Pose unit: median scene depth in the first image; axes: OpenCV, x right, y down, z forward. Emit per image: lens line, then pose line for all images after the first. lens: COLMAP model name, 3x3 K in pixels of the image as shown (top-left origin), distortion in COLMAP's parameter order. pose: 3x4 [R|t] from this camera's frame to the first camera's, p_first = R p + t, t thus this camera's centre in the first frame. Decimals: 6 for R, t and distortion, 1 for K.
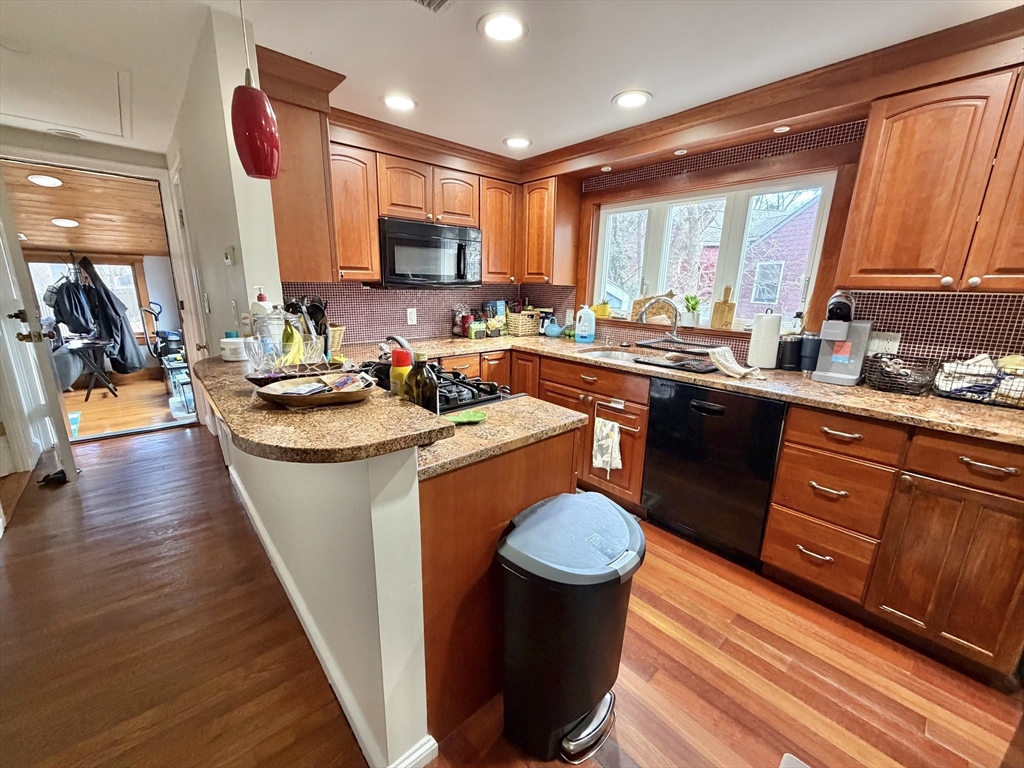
lens RADIAL K [[408.2, 0, 506.8], [0, 408.2, 383.0], [0, 0, 1]] dist [-0.000224, -0.000606]
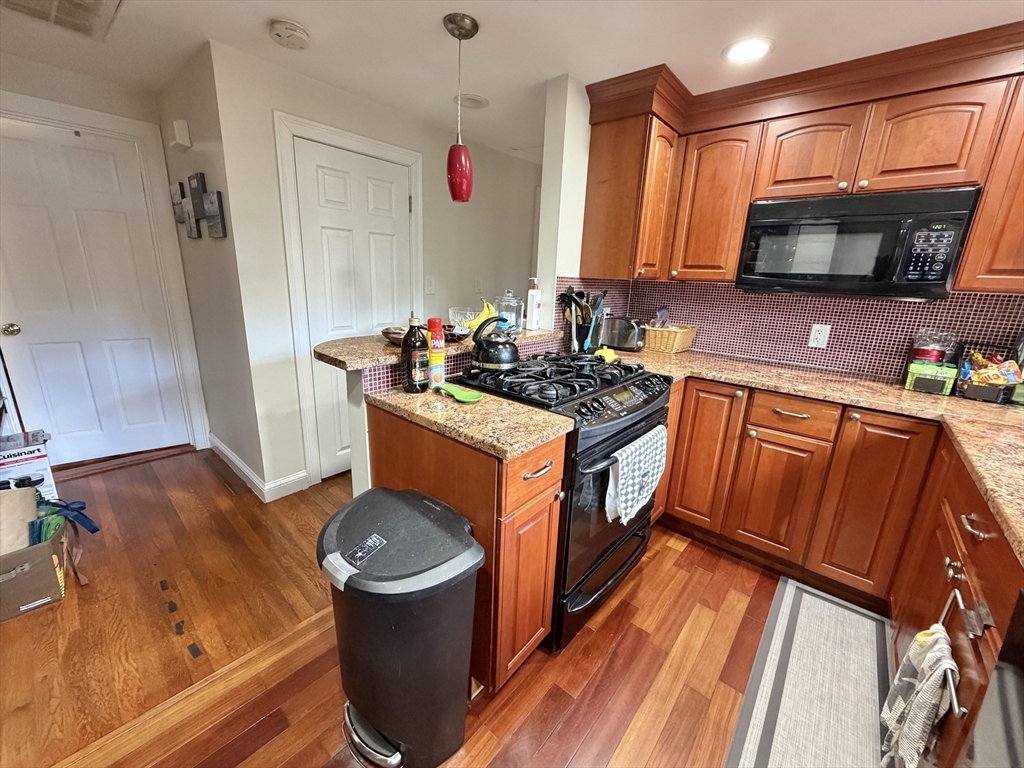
lens RADIAL K [[408.2, 0, 510.7], [0, 408.2, 385.9], [0, 0, 1]] dist [-0.000224, -0.000606]
pose [[0.130134, 0.242779, -0.961313, 0.767812], [-0.275927, 0.940125, 0.200075, -0.151165], [0.952328, 0.239216, 0.189331, 0.754302]]
